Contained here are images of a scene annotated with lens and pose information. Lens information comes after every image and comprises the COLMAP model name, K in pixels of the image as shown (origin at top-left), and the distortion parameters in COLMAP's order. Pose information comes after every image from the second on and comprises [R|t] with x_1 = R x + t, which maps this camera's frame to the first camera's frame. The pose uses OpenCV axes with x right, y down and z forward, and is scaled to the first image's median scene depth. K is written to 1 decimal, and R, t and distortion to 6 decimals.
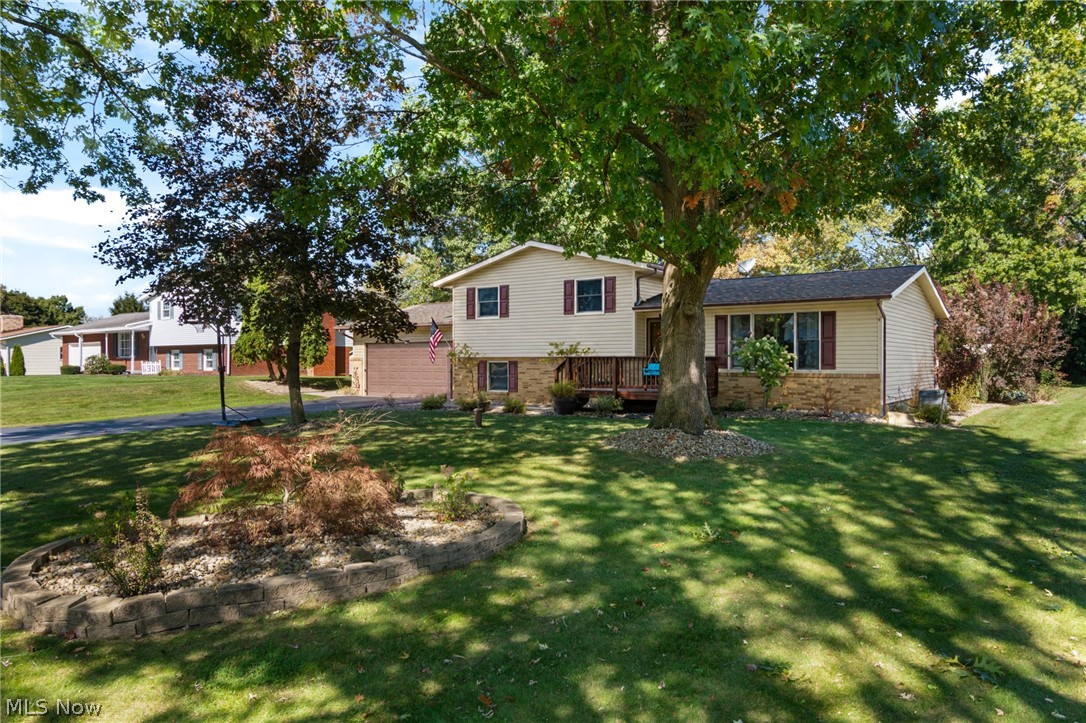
lens RADIAL K [[816.1, 0, 543.0], [0, 816.1, 361.5], [0, 0, 1]] dist [-0.000423, -0.000314]
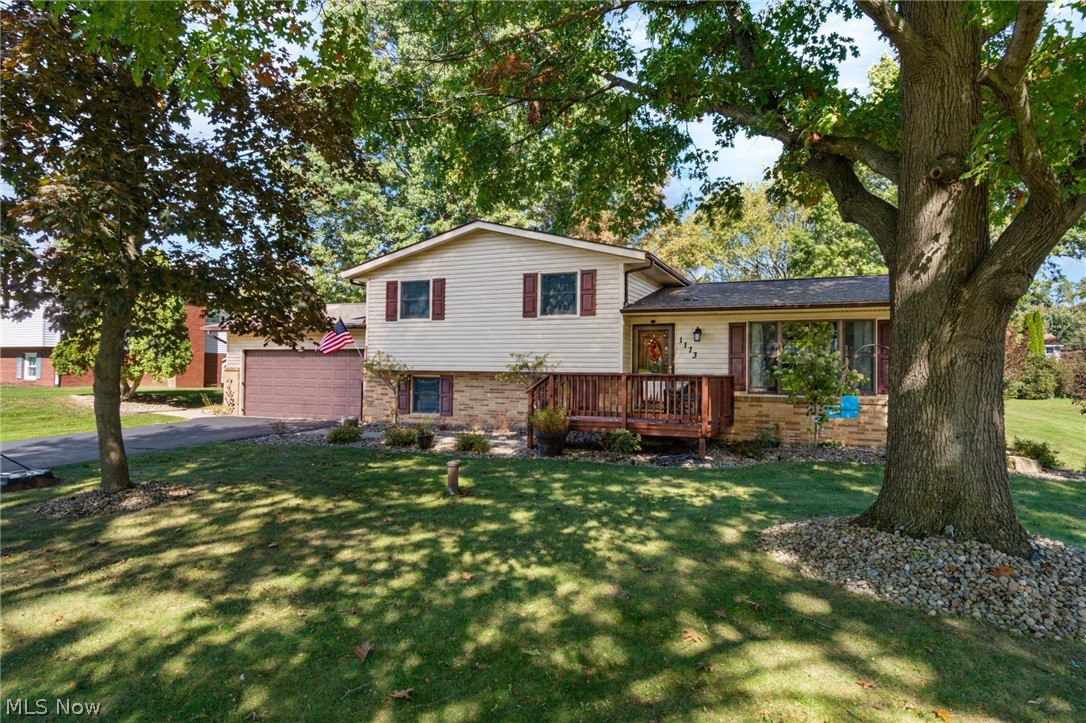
lens RADIAL K [[650.5, 0, 543.0], [0, 650.5, 361.5], [0, 0, 1]] dist [-0.000801, -0.000725]
pose [[0.974671, 0.018334, 0.222891, -0.087661], [-0.015189, 0.999760, -0.015816, -0.005932], [-0.223127, 0.012030, 0.974715, 0.375514]]
